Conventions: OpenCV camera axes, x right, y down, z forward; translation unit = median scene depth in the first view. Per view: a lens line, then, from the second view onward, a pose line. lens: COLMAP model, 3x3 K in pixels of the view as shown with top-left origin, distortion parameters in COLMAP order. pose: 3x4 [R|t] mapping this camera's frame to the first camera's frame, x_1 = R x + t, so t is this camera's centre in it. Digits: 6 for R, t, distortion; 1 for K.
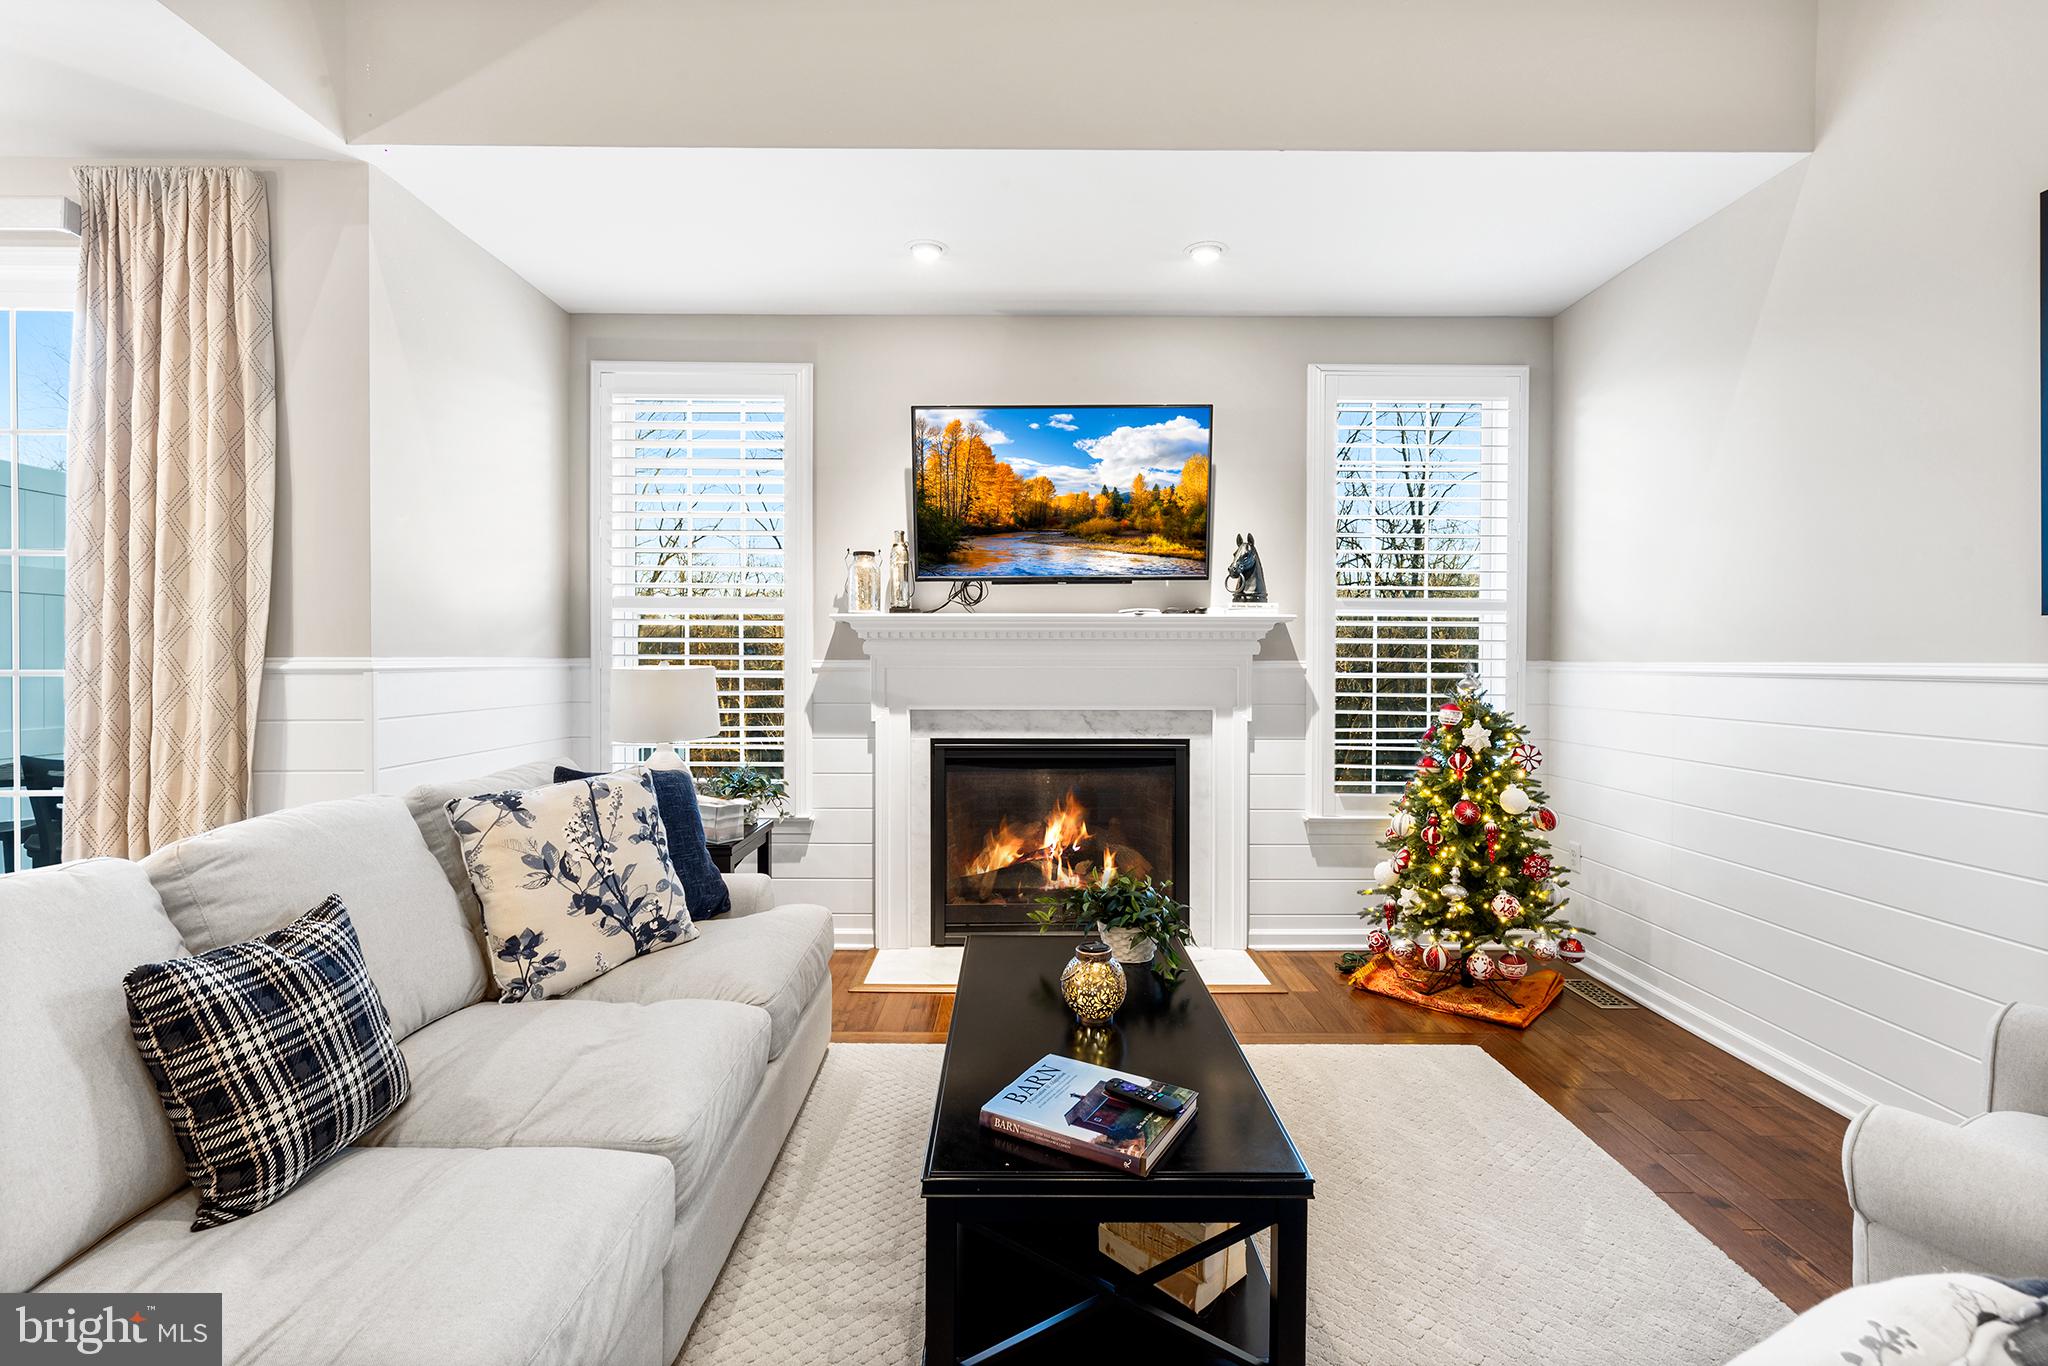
lens RADIAL K [[916.8, 0, 1026.8], [0, 916.8, 668.1], [0, 0, 1]] dist [0.000191, 0.000010]
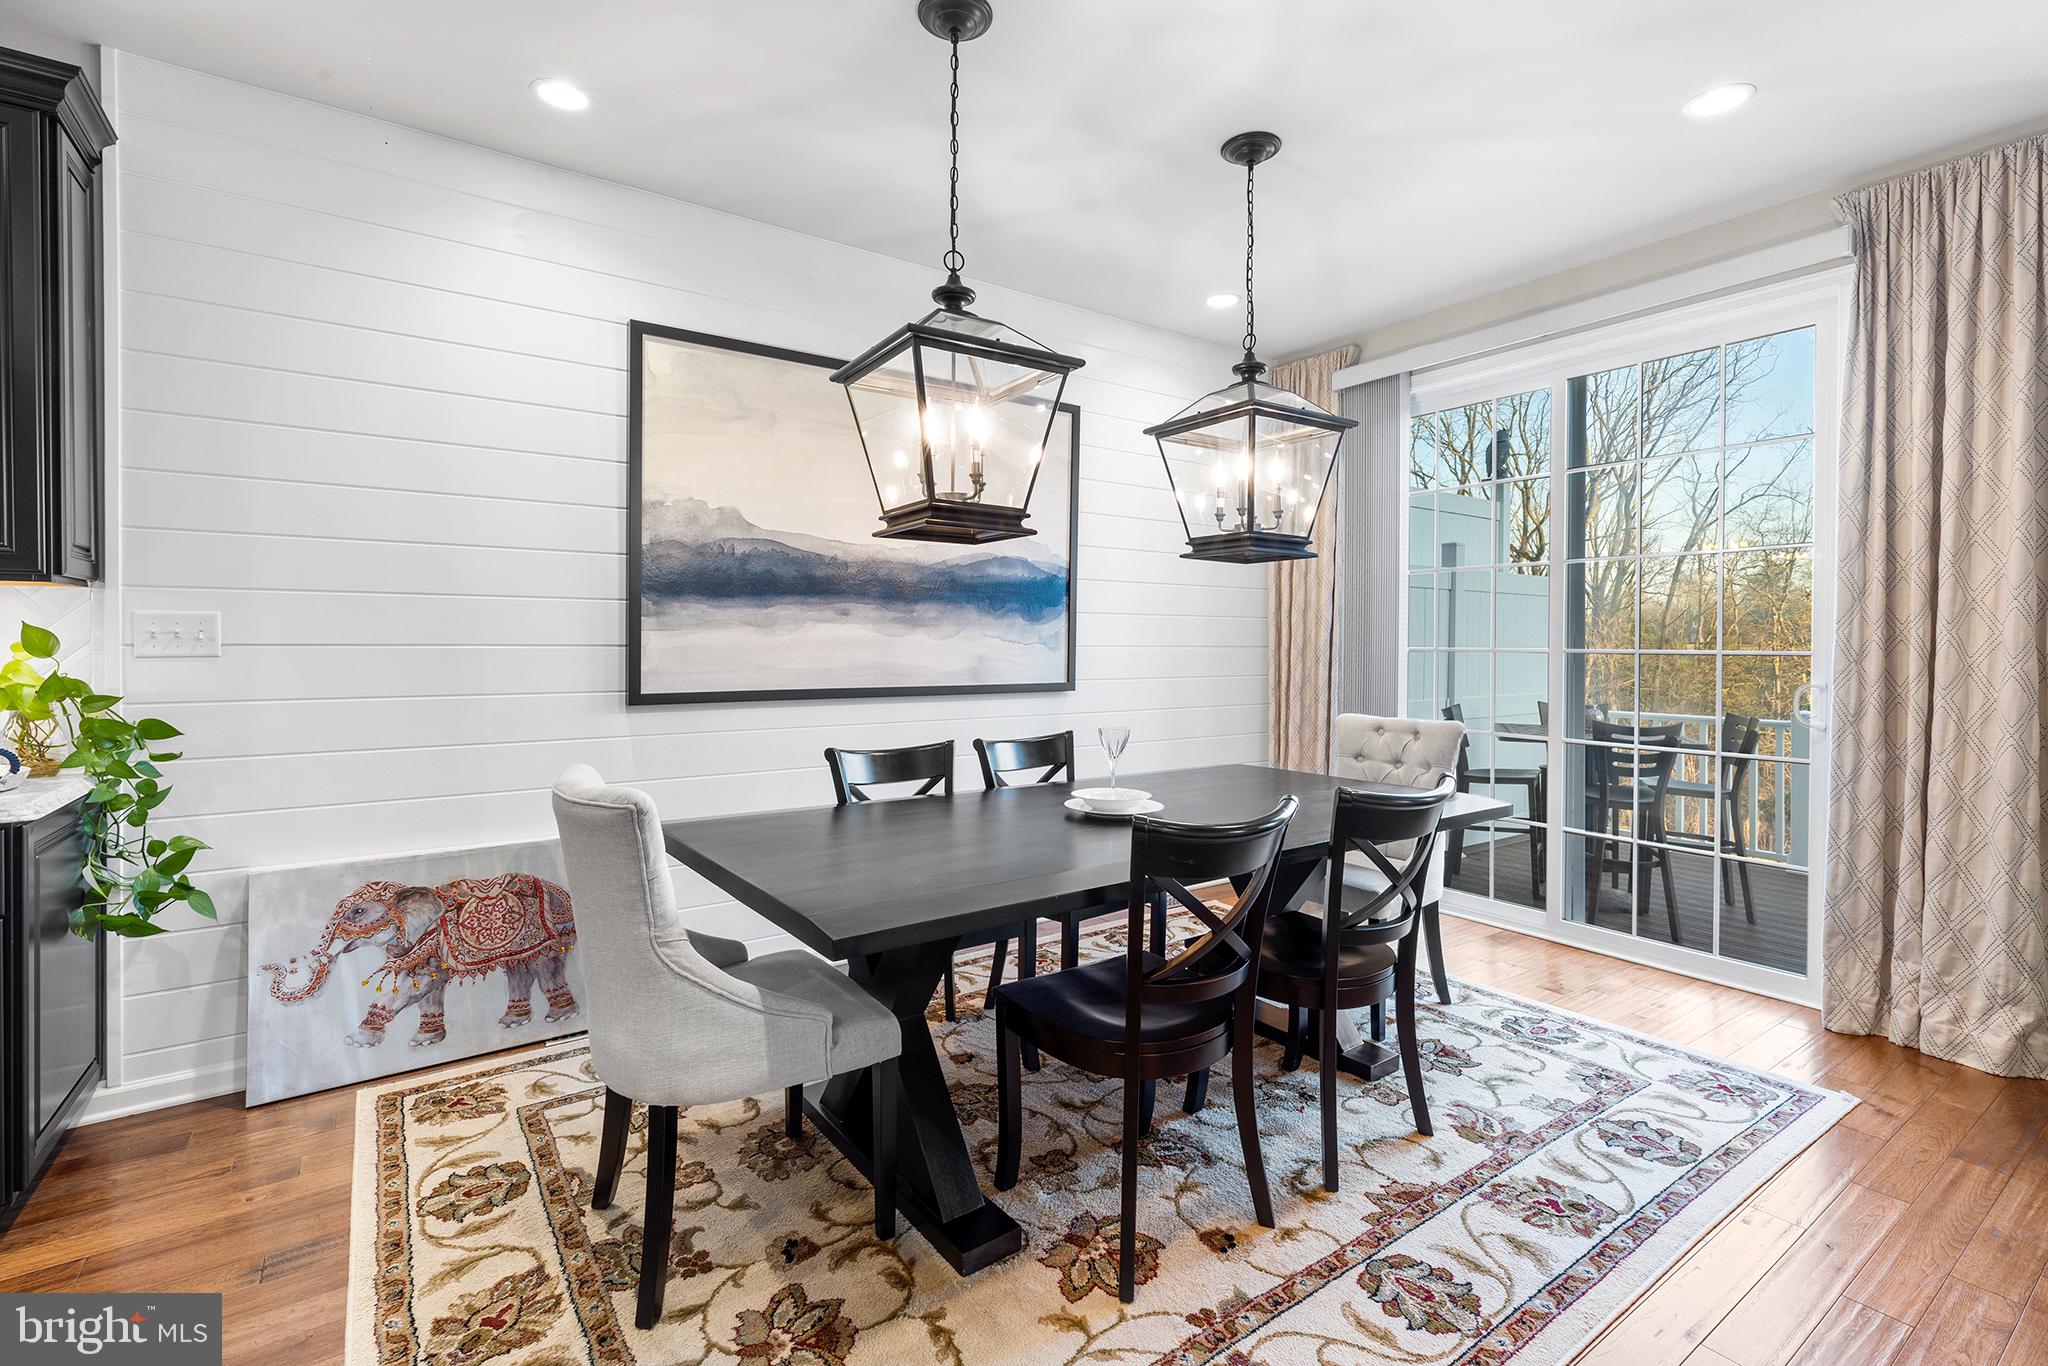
lens RADIAL K [[925.1, 0, 1026.2], [0, 925.1, 653.6], [0, 0, 1]] dist [0.002418, 0.000153]
pose [[0.568090, 0.008859, -0.822919, -0.473170], [-0.009576, 0.999946, 0.004154, 0.006848], [0.822911, 0.005521, 0.568144, -0.312067]]
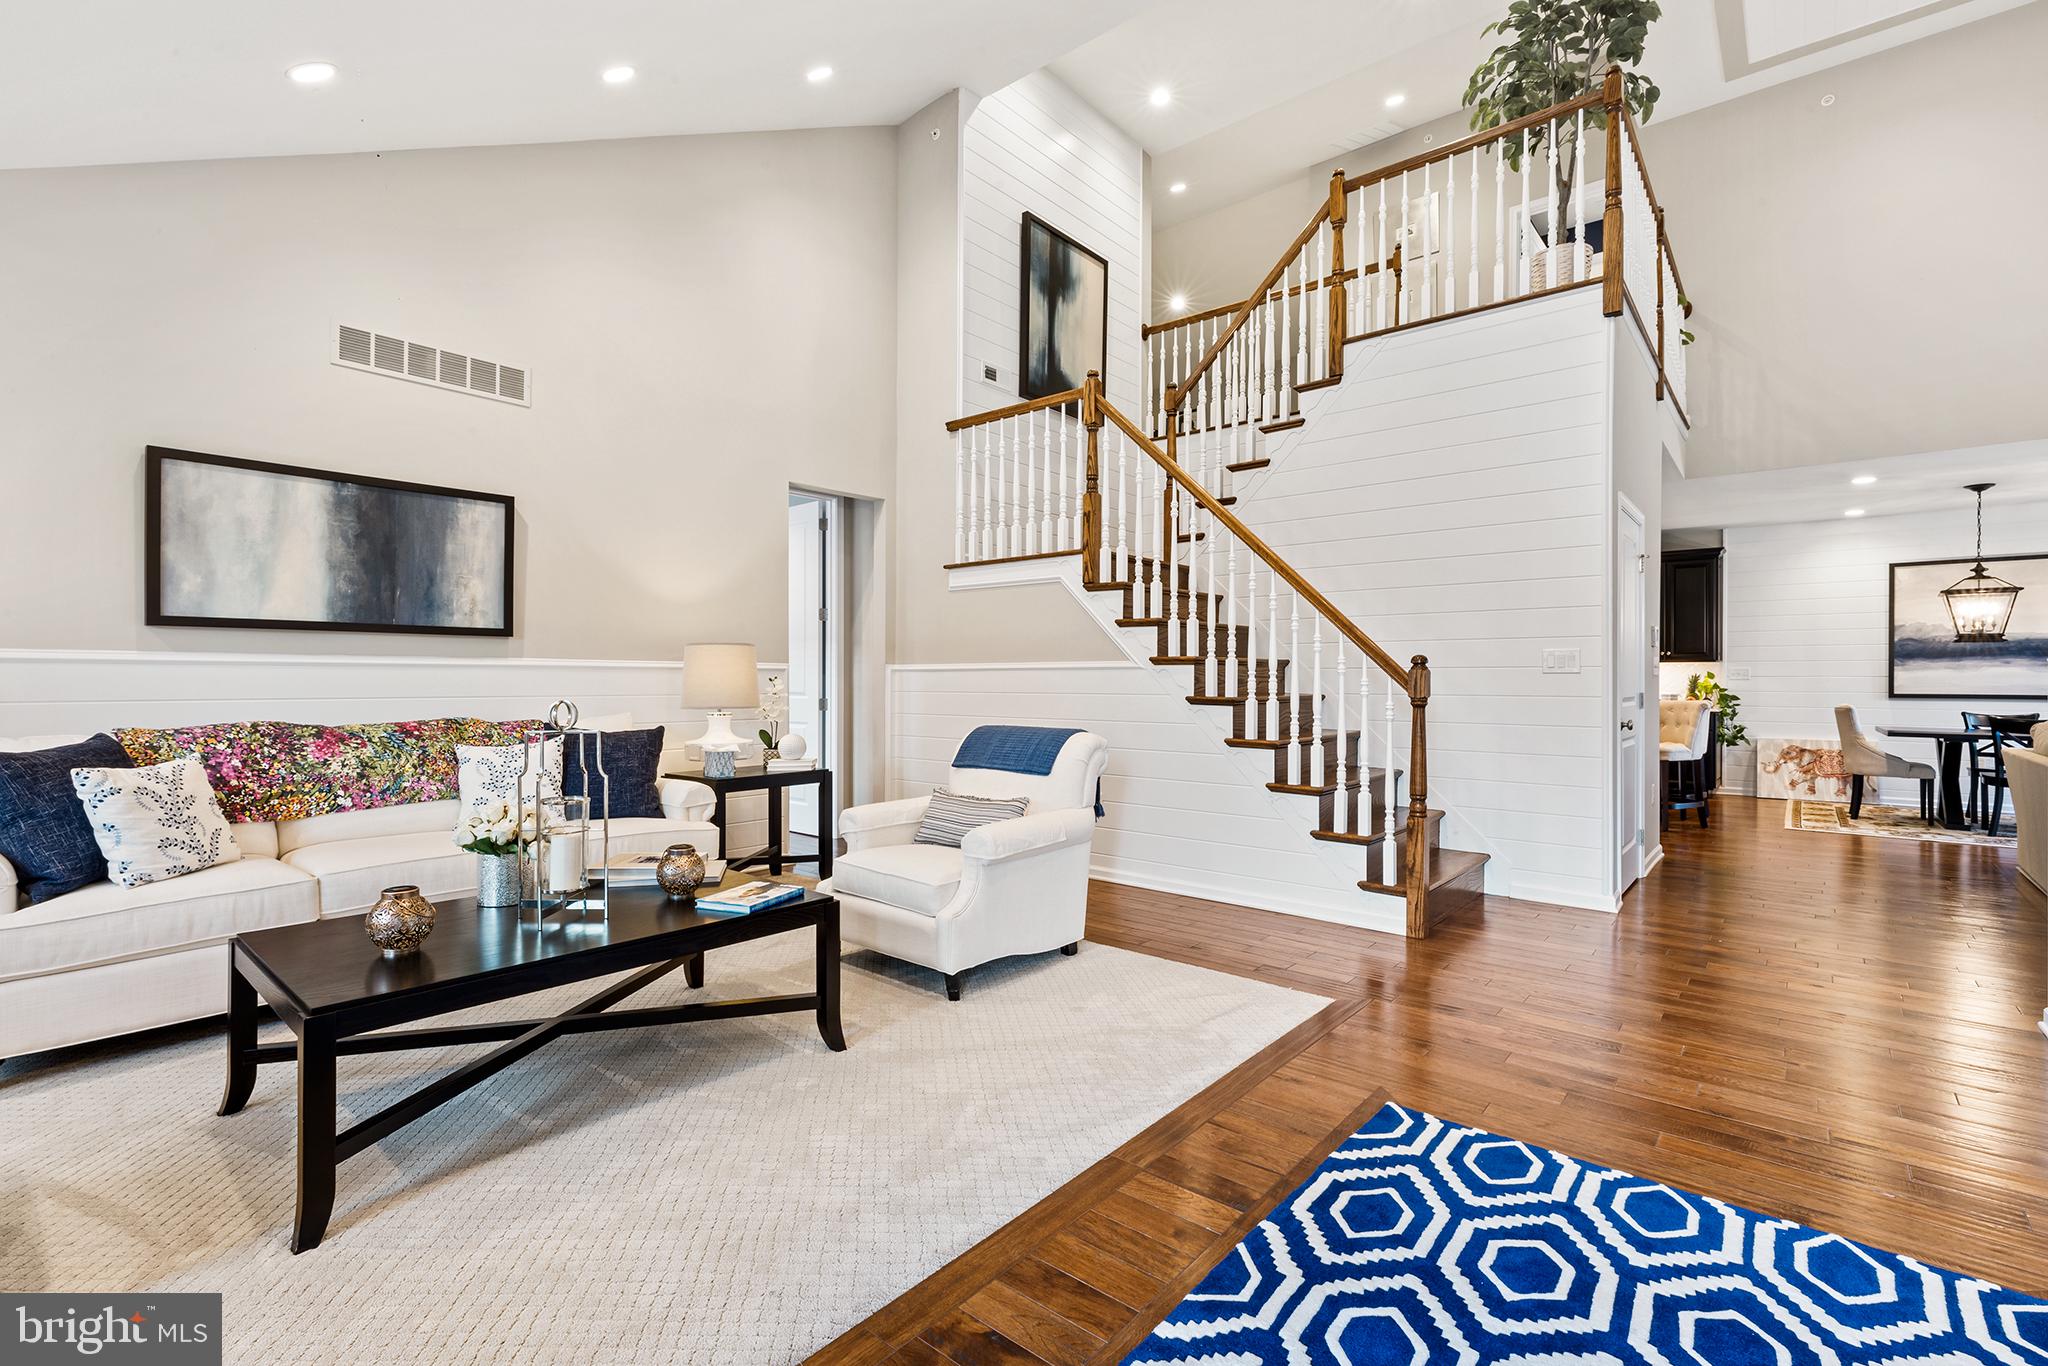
lens RADIAL K [[918.6, 0, 1025.3], [0, 918.6, 679.3], [0, 0, 1]] dist [0.005771, -0.000171]
pose [[-0.652705, -0.006513, -0.757584, 1.822767], [-0.012268, 0.999923, 0.001974, 0.035652], [0.757513, 0.010583, -0.652734, -0.267326]]
